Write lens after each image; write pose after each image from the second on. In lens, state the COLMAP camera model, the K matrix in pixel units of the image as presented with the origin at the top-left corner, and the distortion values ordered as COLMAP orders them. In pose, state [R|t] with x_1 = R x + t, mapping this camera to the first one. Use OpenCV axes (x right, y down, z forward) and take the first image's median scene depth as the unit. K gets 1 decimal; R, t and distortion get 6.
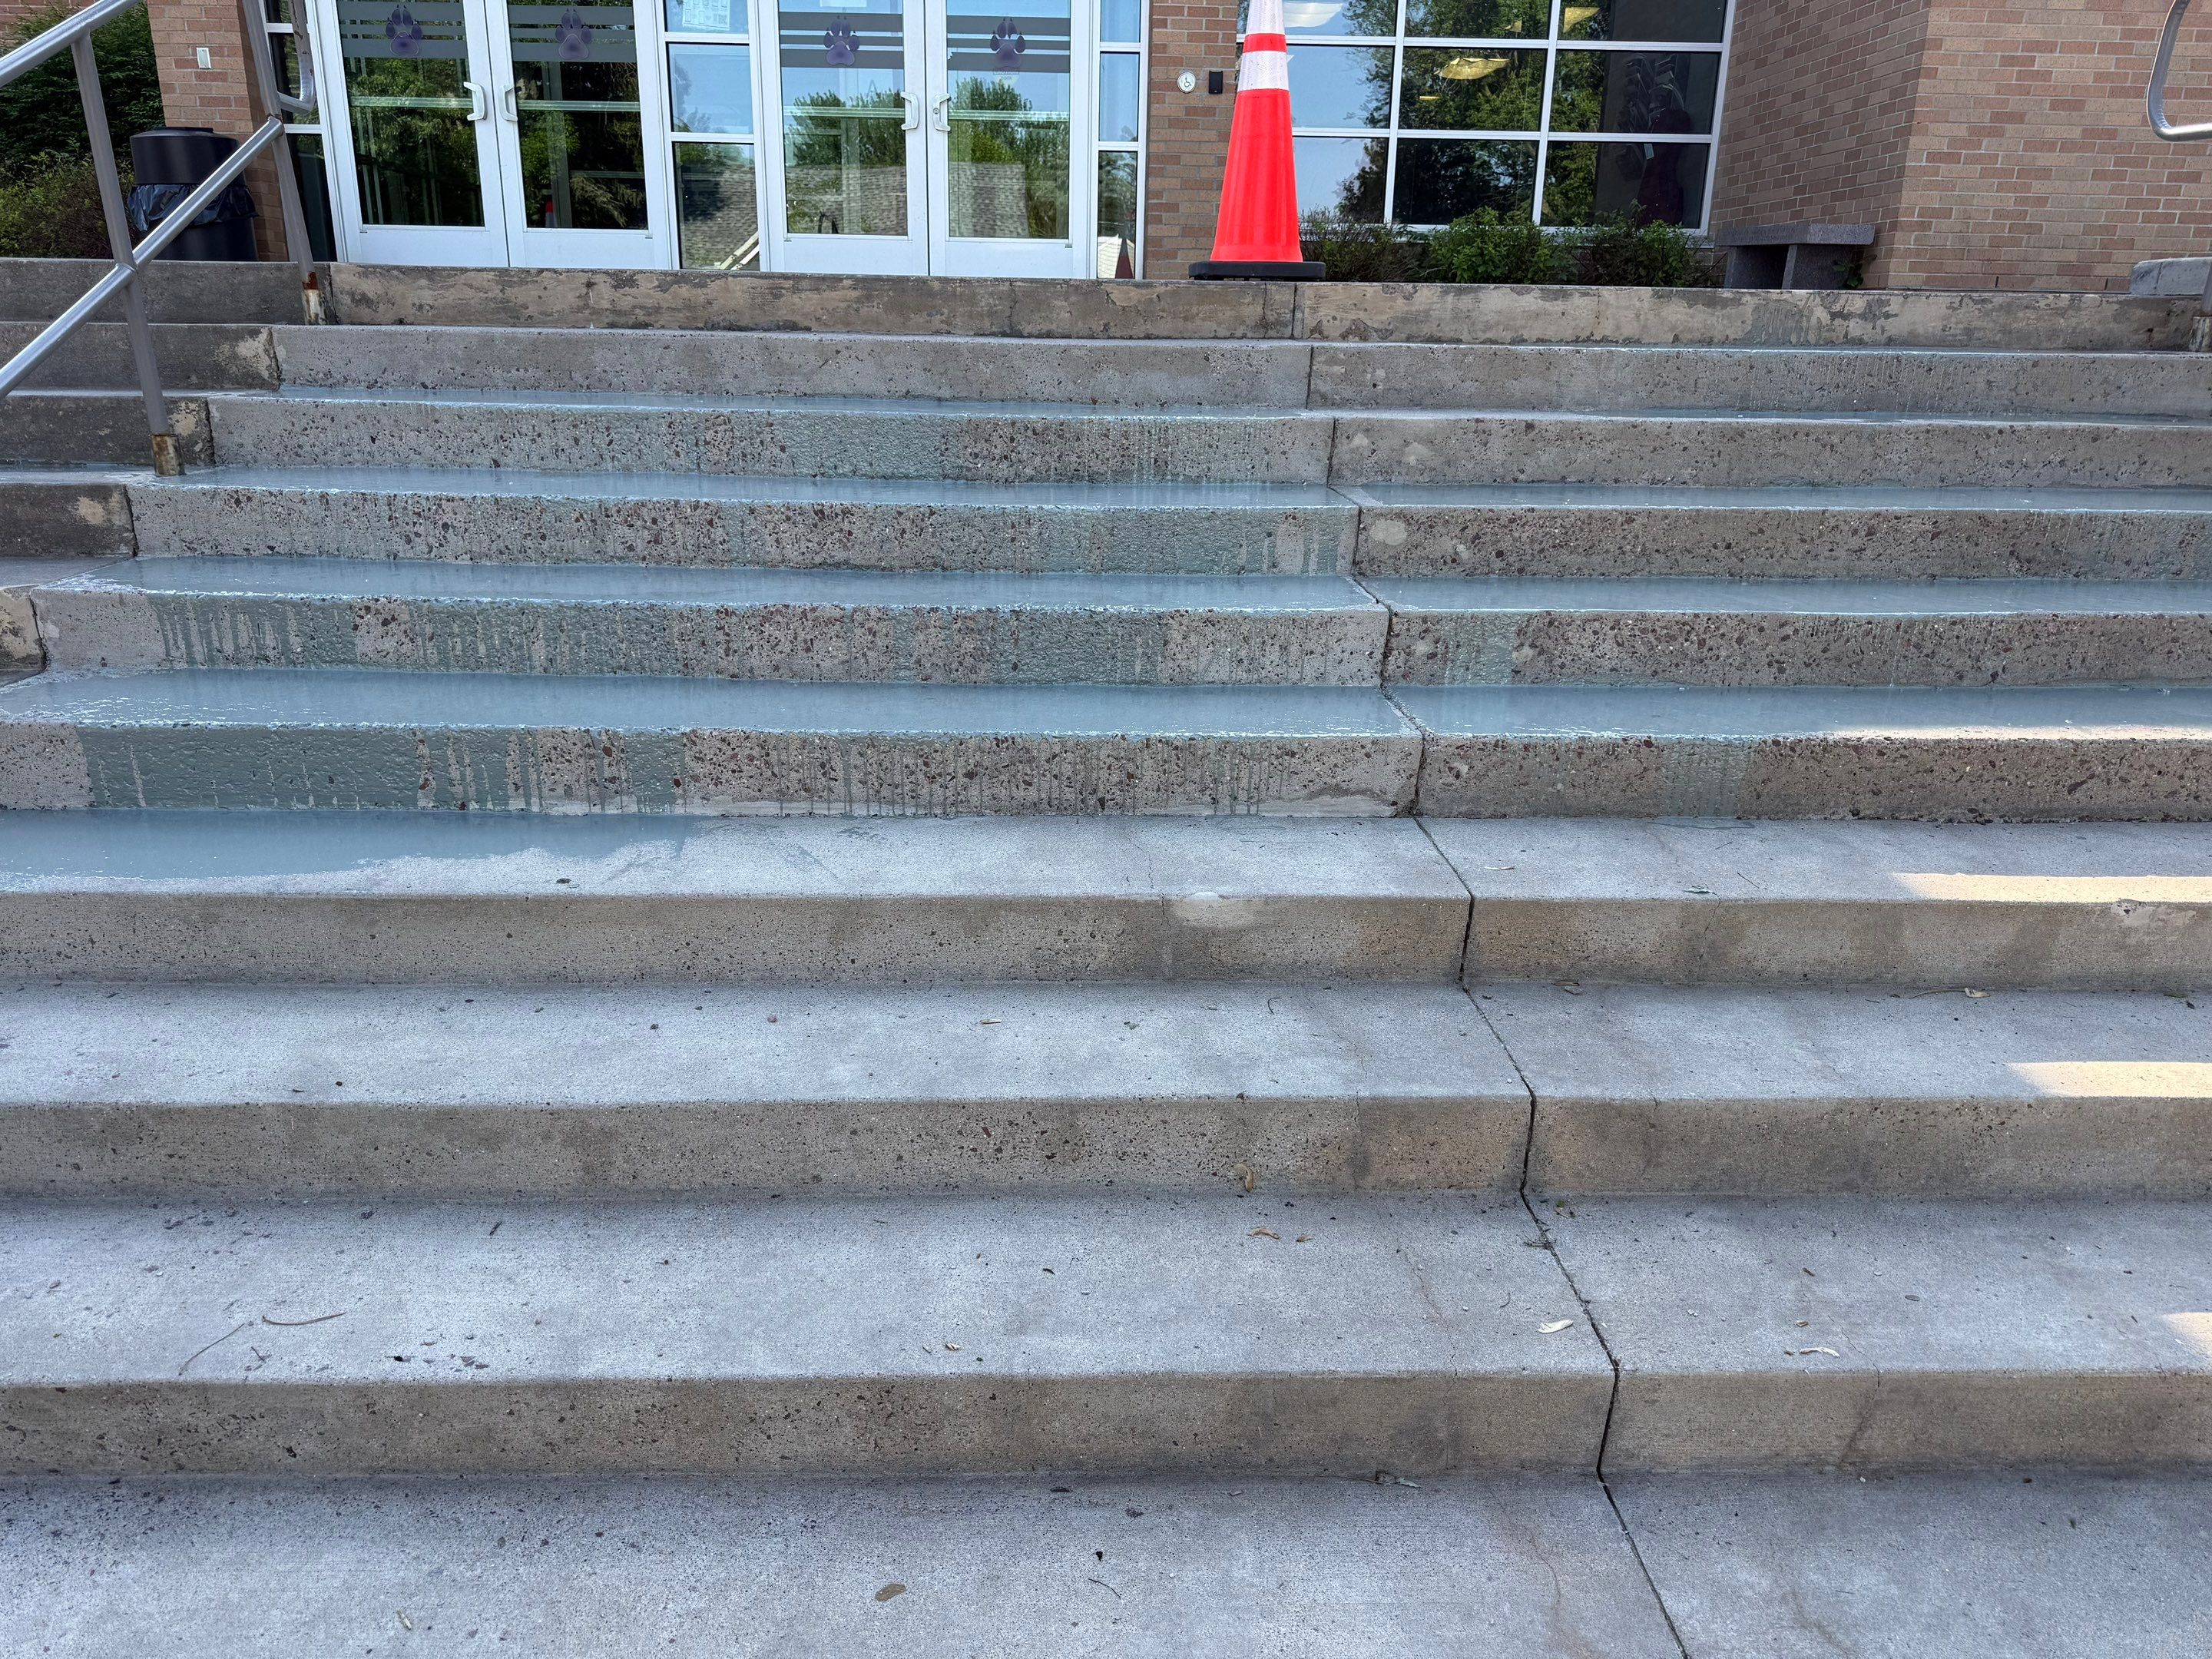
lens RADIAL K [[1567.9, 0, 1073.3], [0, 1567.9, 834.1], [0, 0, 1]] dist [0.035465, -0.044728]
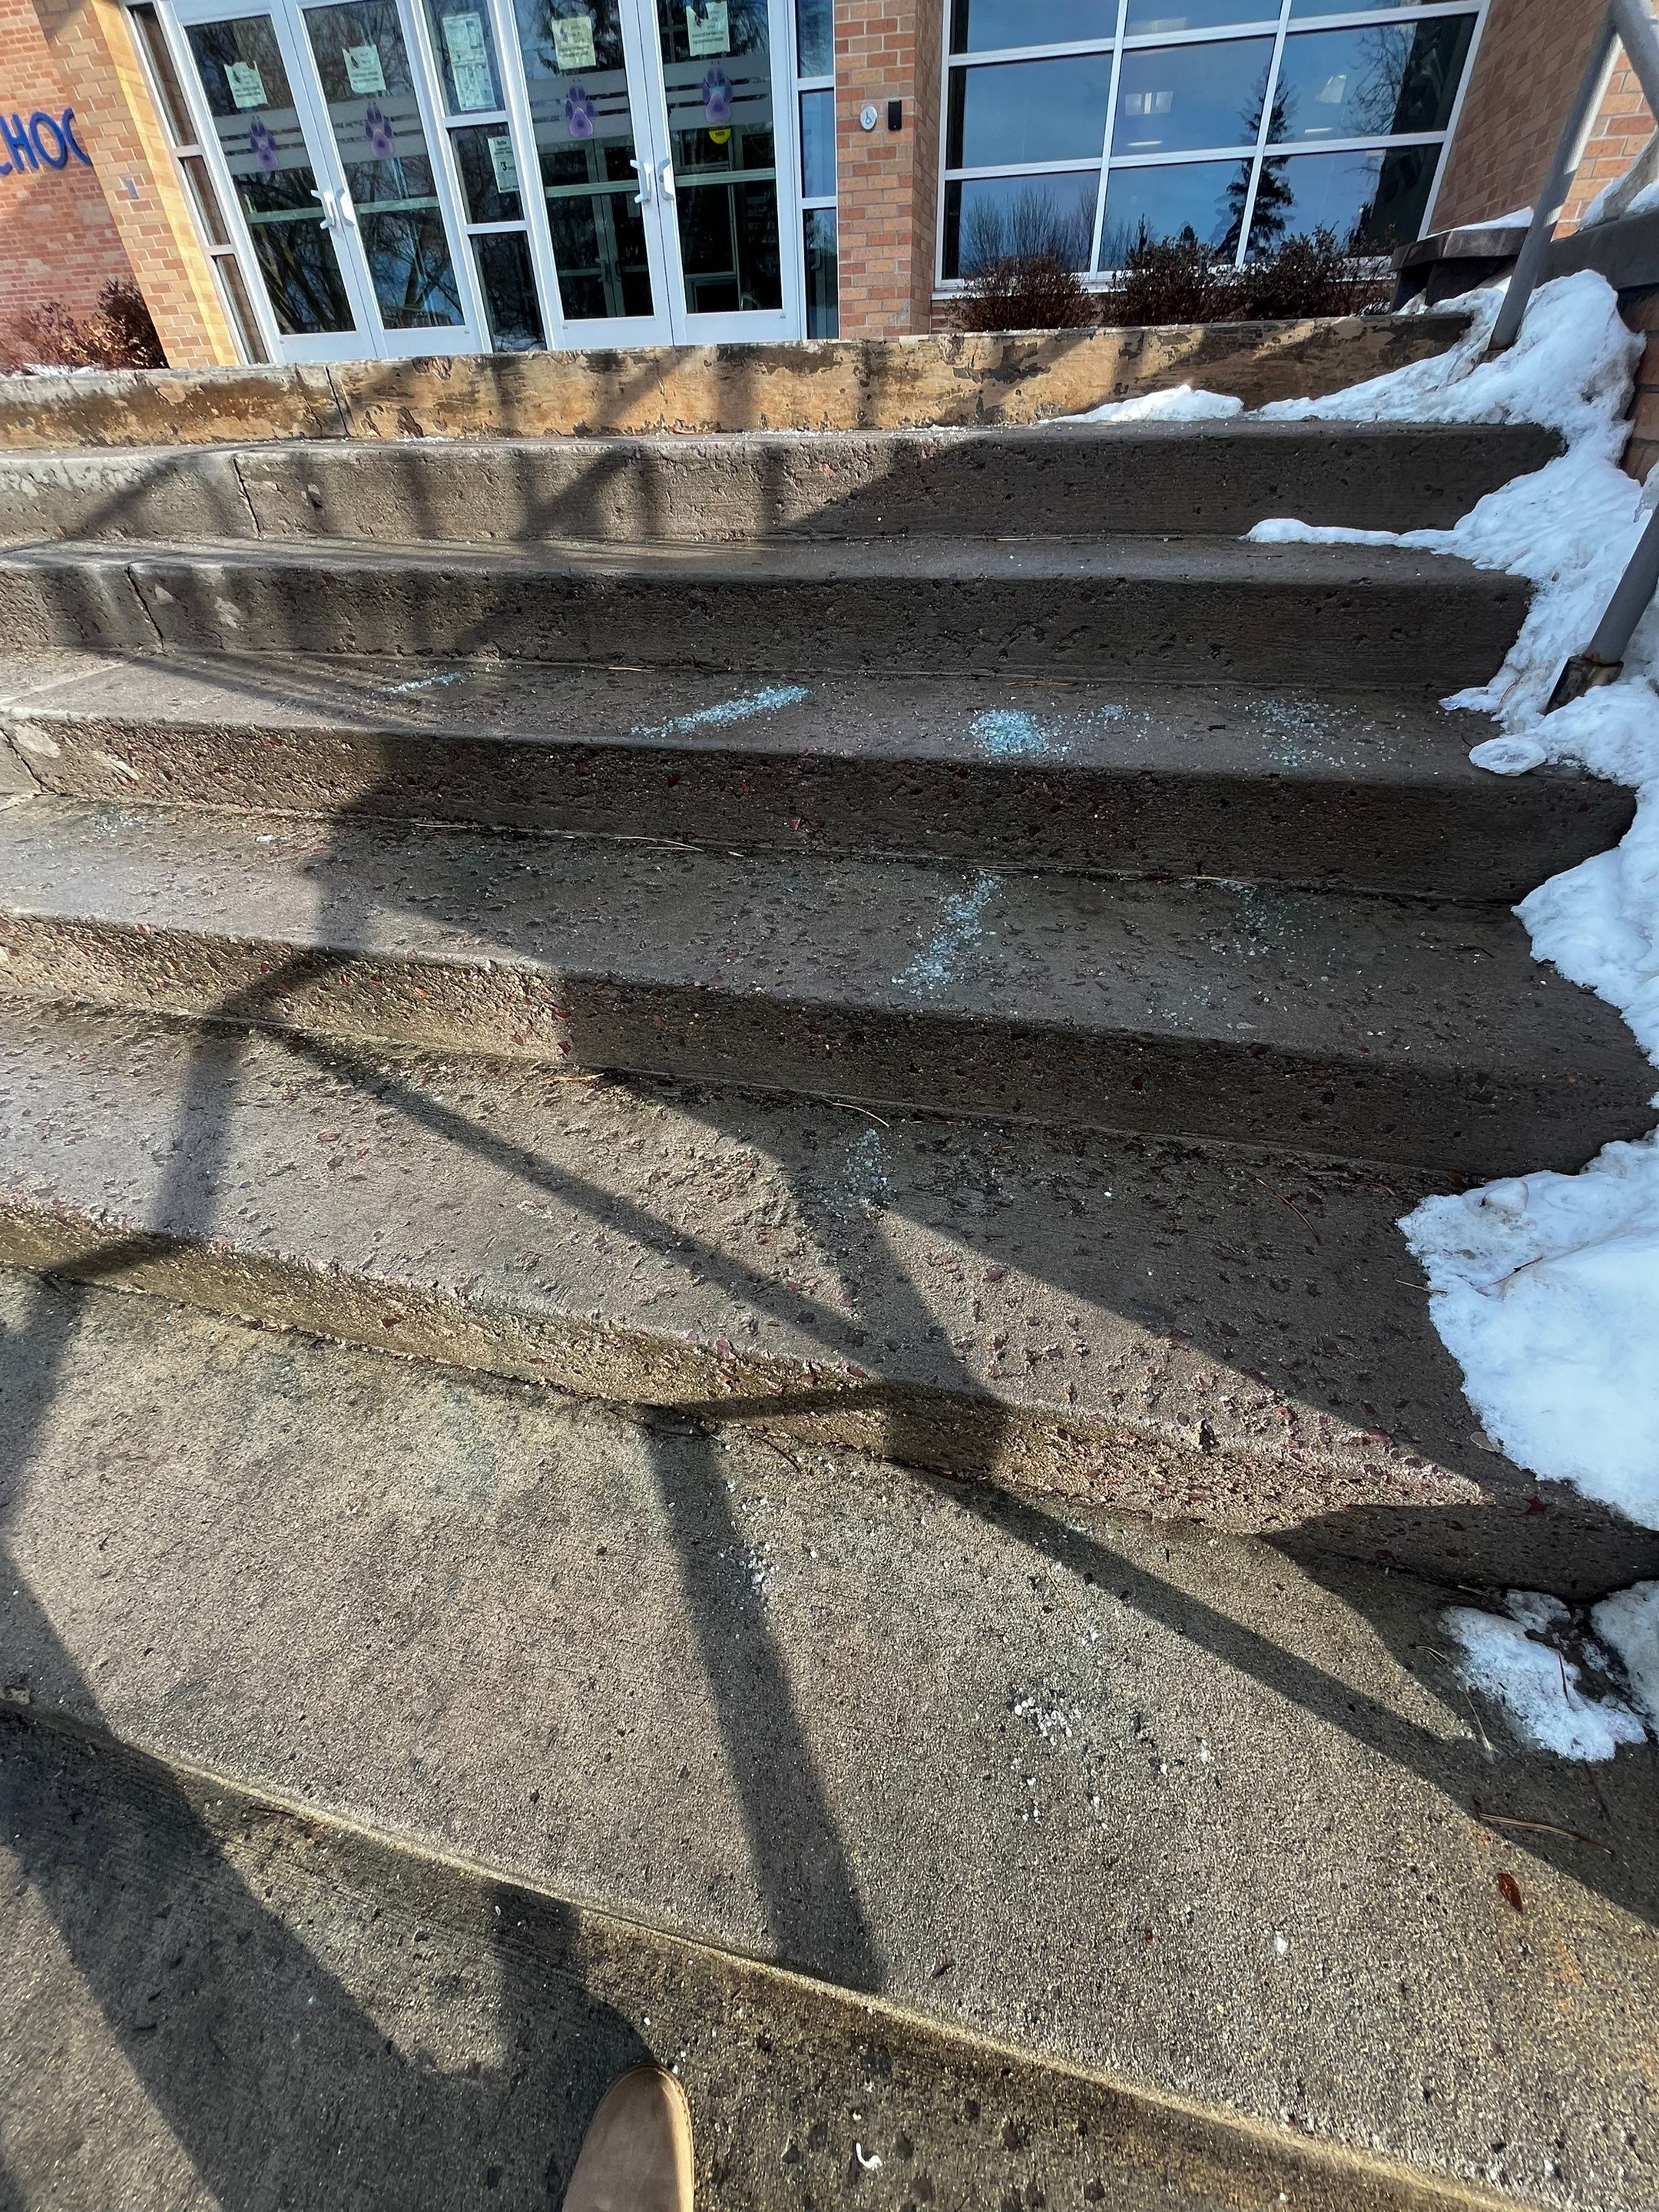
lens RADIAL K [[881.1, 0, 834.3], [0, 881.1, 1083.9], [0, 0, 1]] dist [-0.000485, 0.000103]
pose [[0.964469, 0.128513, -0.230833, 0.288669], [-0.039732, 0.934336, 0.354171, -0.081839], [0.261191, -0.332416, 0.906244, 0.252801]]
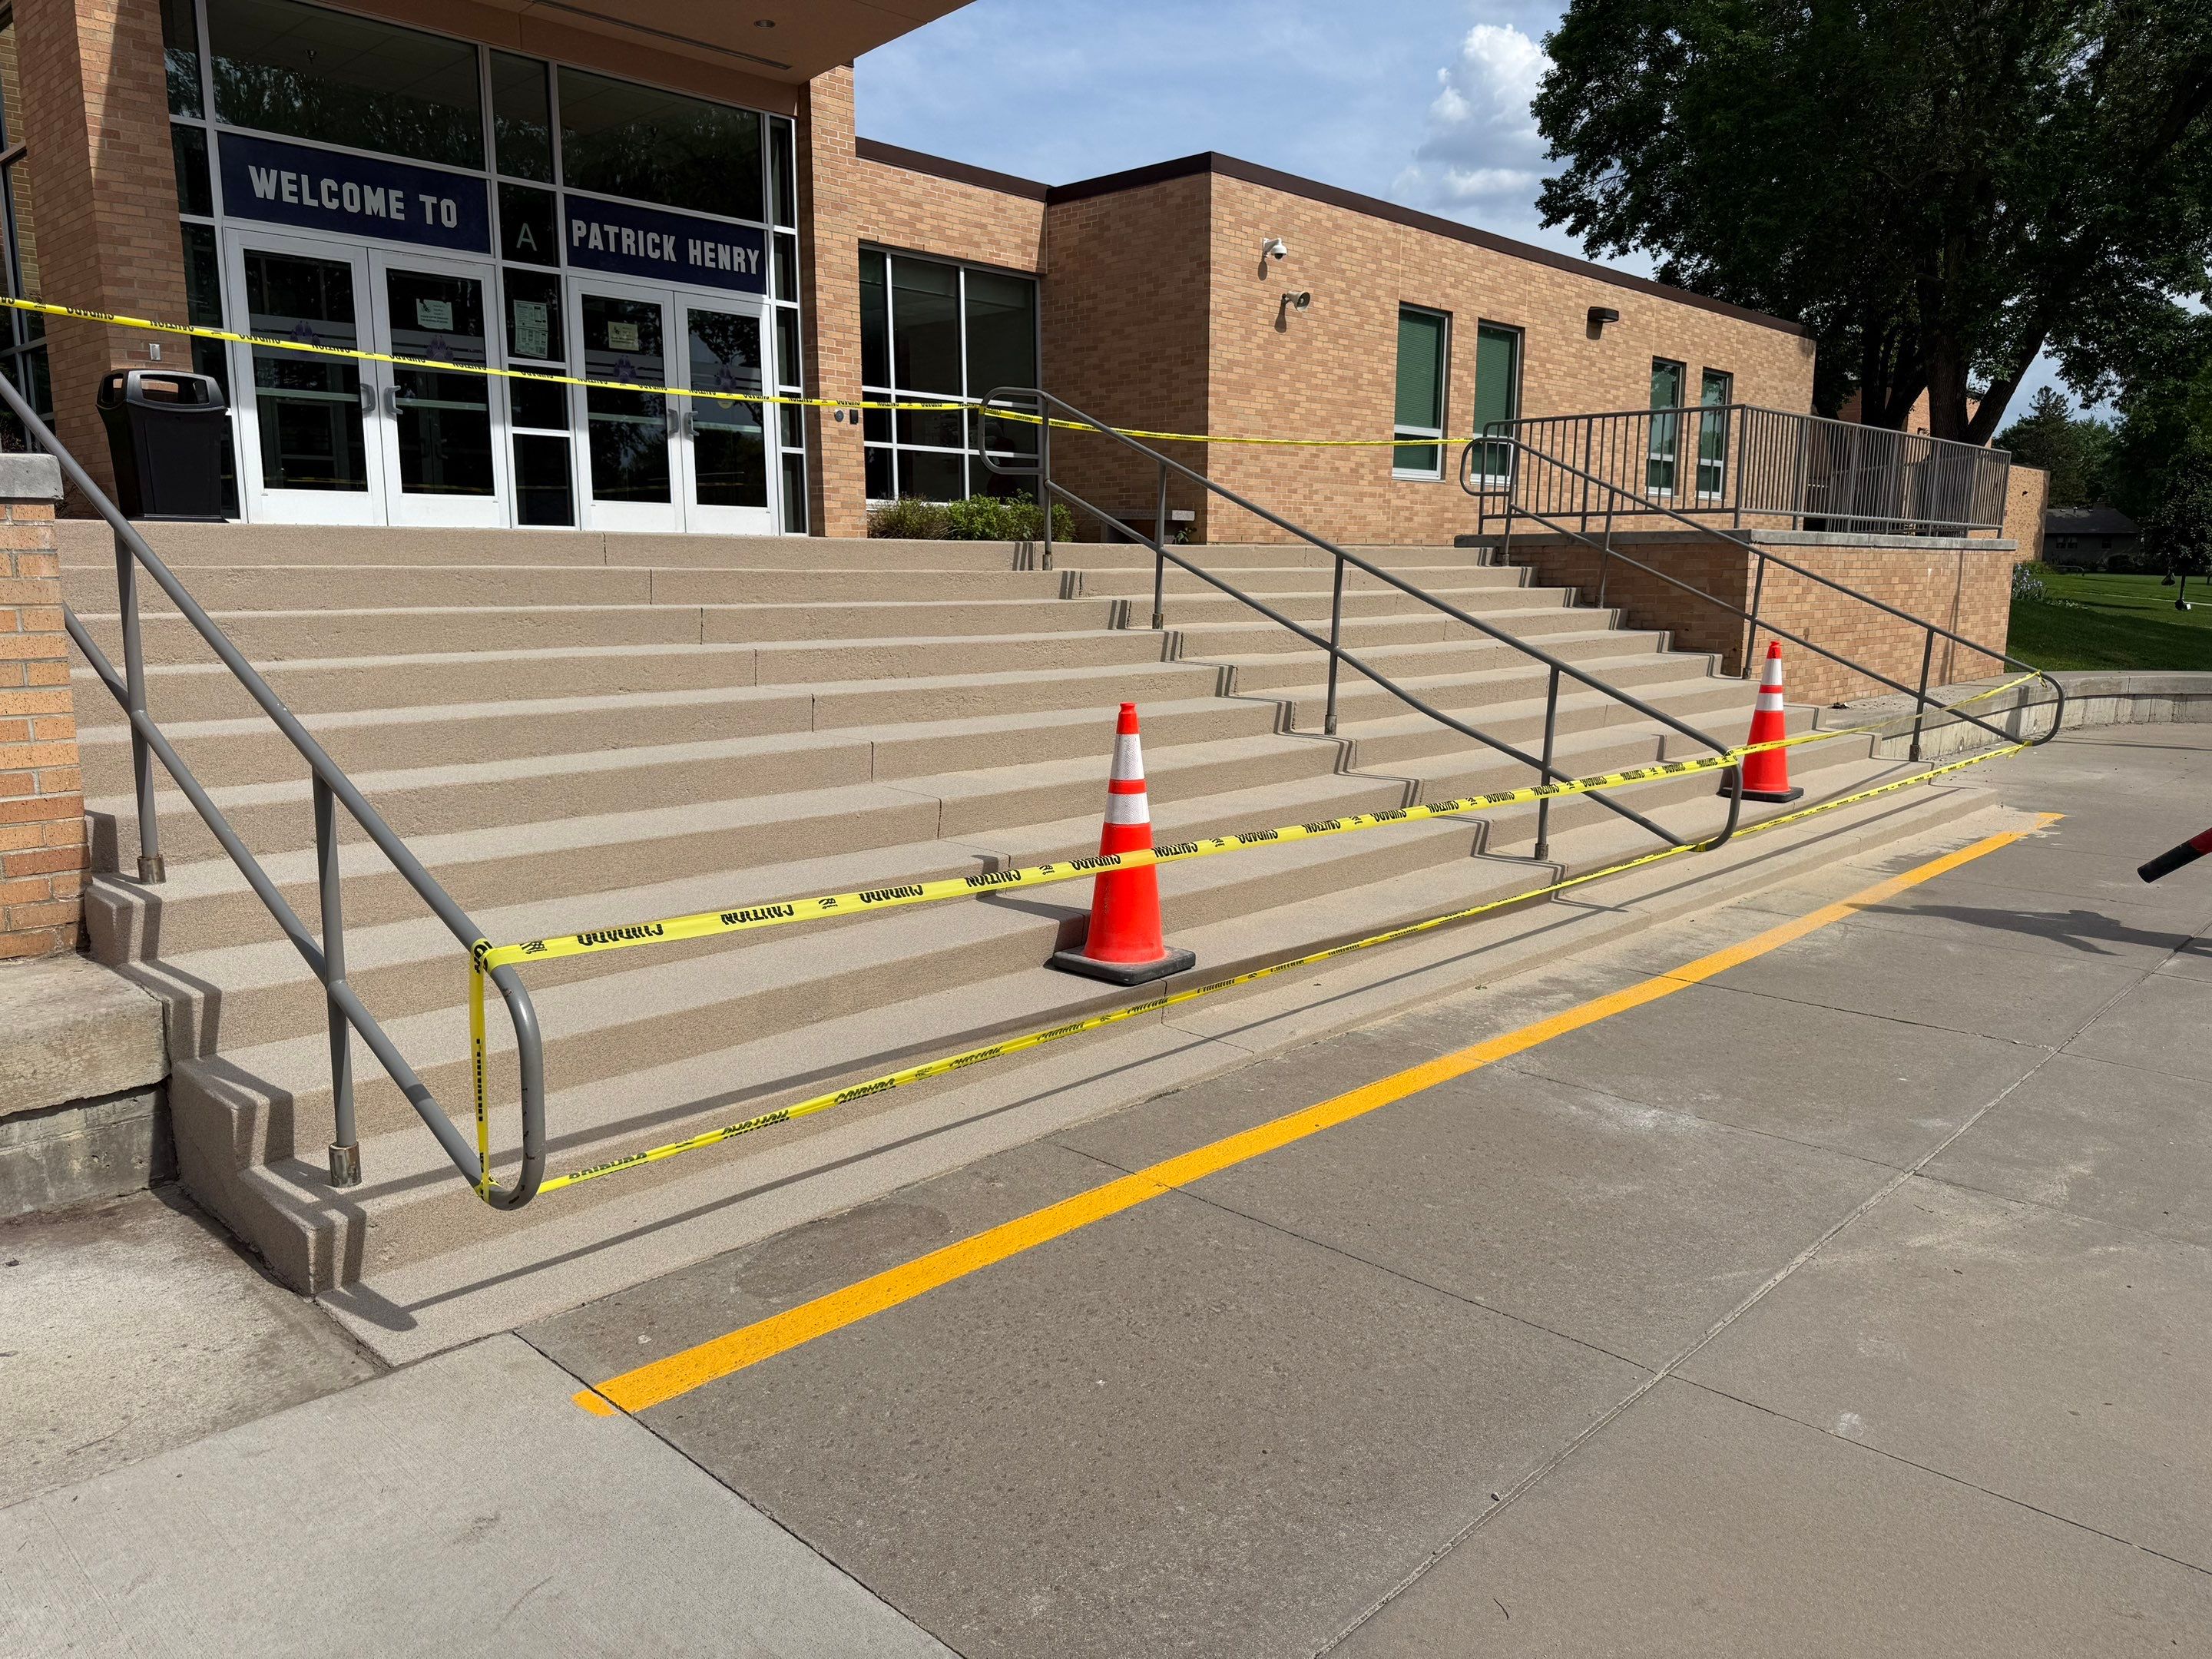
lens RADIAL K [[1567.9, 0, 1099.0], [0, 1567.9, 832.6], [0, 0, 1]] dist [0.035465, -0.044728]
pose [[0.707327, -0.133011, 0.694260, -0.955081], [0.228123, 0.972541, -0.046091, 0.068439], [-0.669065, 0.190978, 0.718247, -0.245313]]
